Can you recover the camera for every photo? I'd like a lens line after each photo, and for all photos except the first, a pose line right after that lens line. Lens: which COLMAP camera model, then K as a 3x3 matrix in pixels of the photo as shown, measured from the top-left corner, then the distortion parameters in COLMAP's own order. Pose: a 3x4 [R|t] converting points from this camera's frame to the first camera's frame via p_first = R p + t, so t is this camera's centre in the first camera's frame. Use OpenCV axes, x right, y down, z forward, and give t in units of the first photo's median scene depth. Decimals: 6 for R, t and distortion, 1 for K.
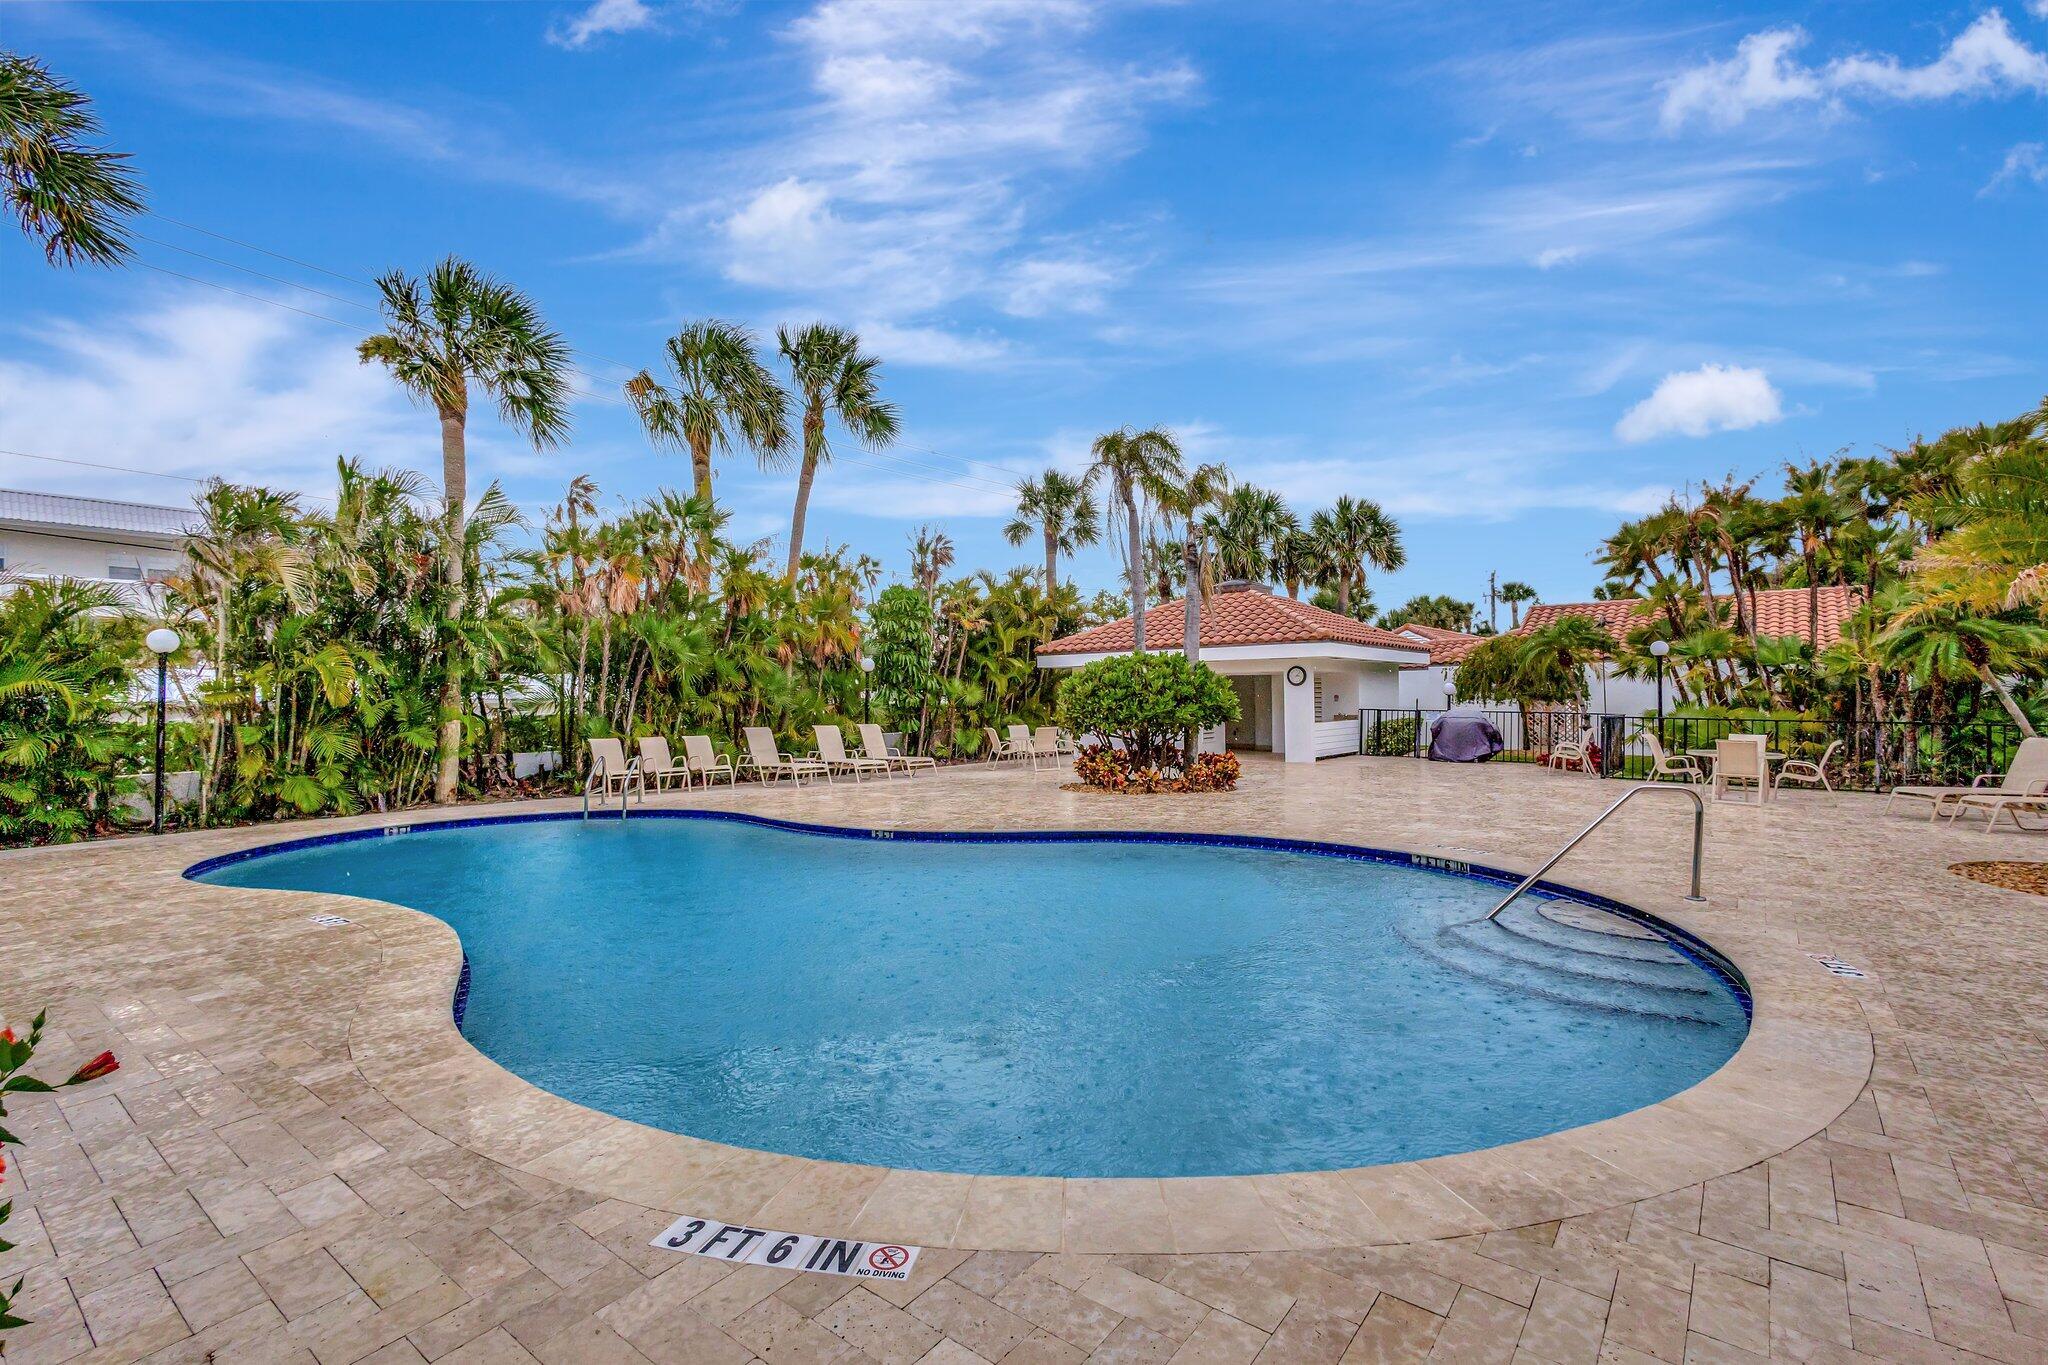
lens RADIAL K [[944.3, 0, 1024.0], [0, 944.3, 697.4], [0, 0, 1]] dist [0.013872, -0.000482]
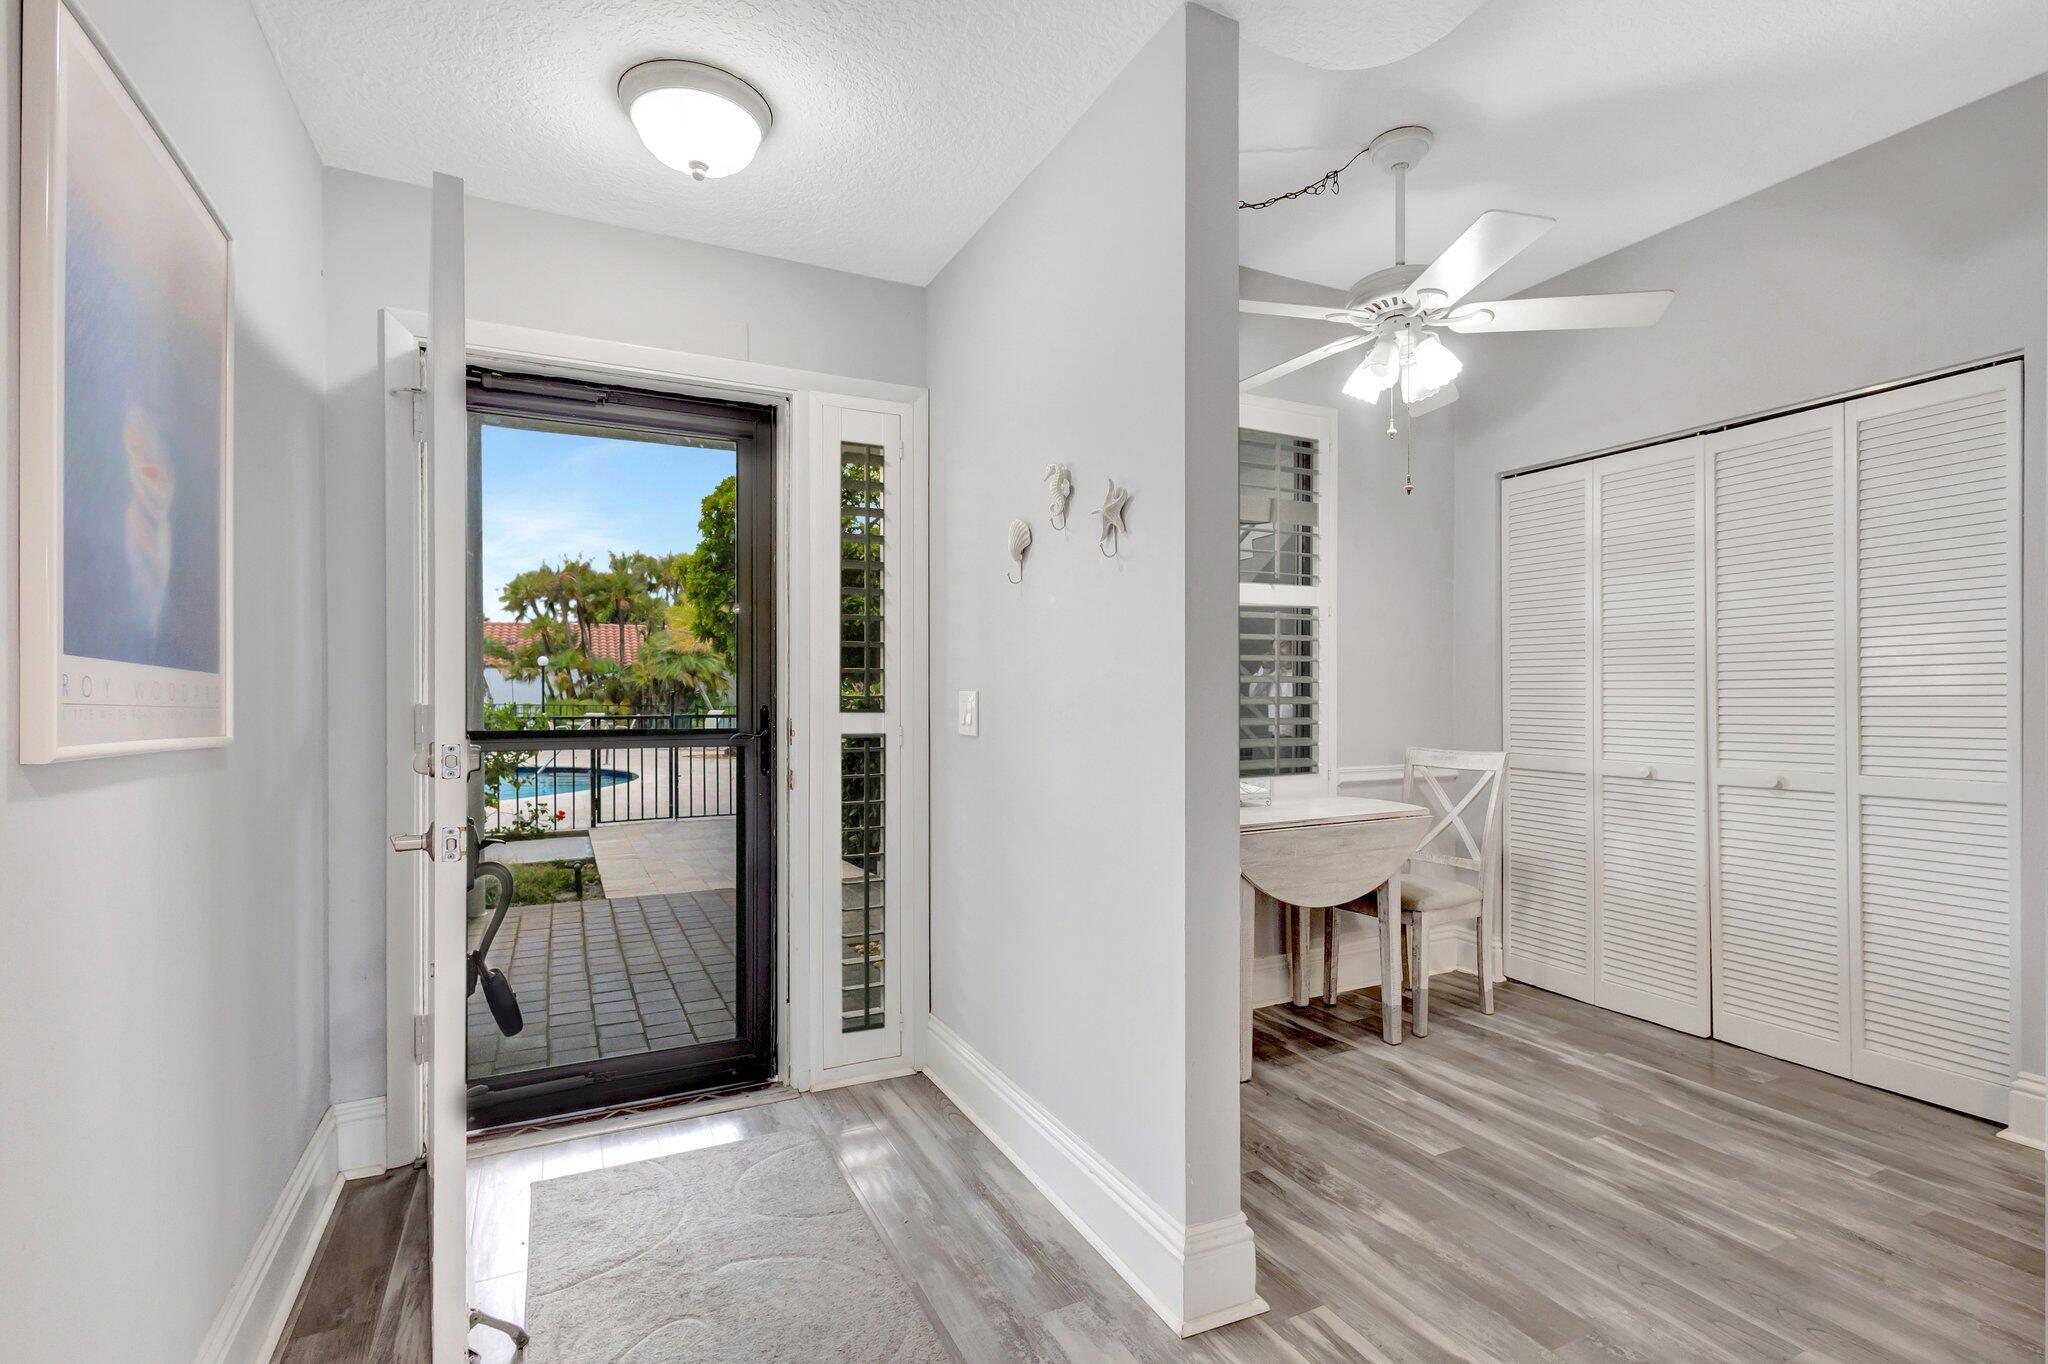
lens RADIAL K [[944.3, 0, 1025.5], [0, 944.3, 685.6], [0, 0, 1]] dist [0.013872, -0.000482]
pose [[0.451850, 0.014546, 0.891975, -0.322127], [0.004032, 0.999824, -0.018348, 0.018876], [-0.892085, 0.011887, 0.451712, -0.368055]]
